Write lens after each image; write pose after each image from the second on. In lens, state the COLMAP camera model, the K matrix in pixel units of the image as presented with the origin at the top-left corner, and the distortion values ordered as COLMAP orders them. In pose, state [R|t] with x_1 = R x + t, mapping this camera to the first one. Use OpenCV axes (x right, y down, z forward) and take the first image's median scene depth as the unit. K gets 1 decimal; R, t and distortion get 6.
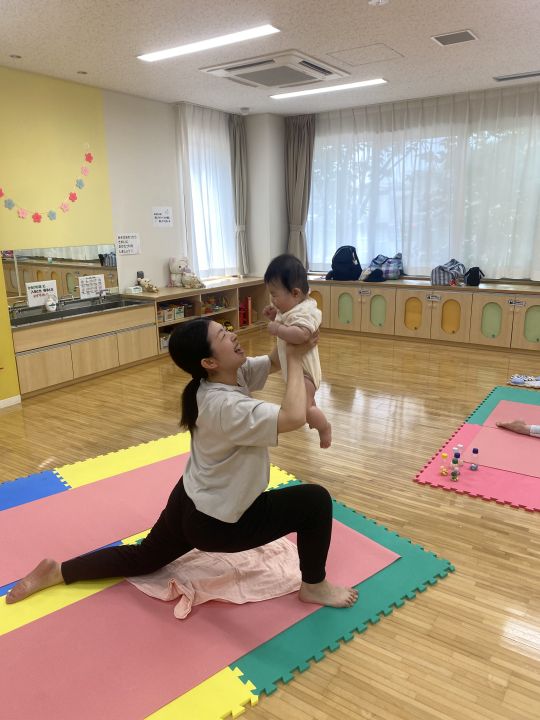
lens RADIAL K [[566.6, 0, 272.2], [0, 566.6, 360.9], [0, 0, 1]] dist [0.068391, -0.007930]
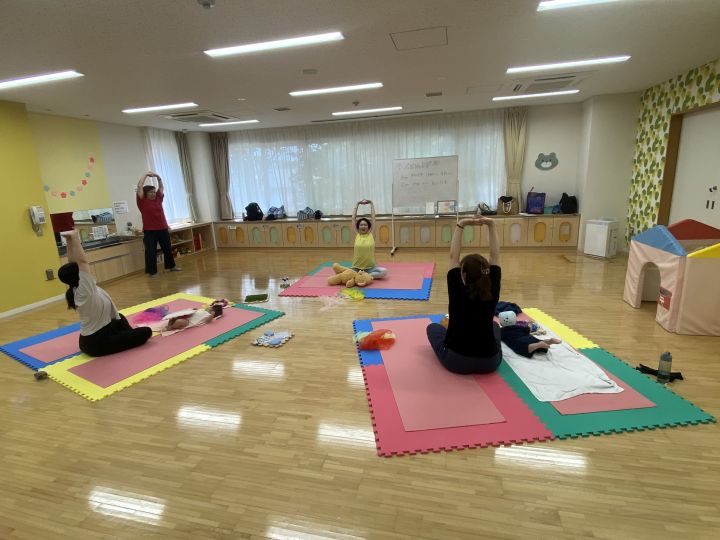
lens RADIAL K [[385.0, 0, 358.9], [0, 385.0, 273.3], [0, 0, 1]] dist [0.011928, -0.001560]
pose [[0.939030, -0.108247, 0.326350, 0.022118], [0.113468, 0.993537, 0.003055, 0.069048], [-0.324572, 0.034162, 0.945244, -0.318601]]
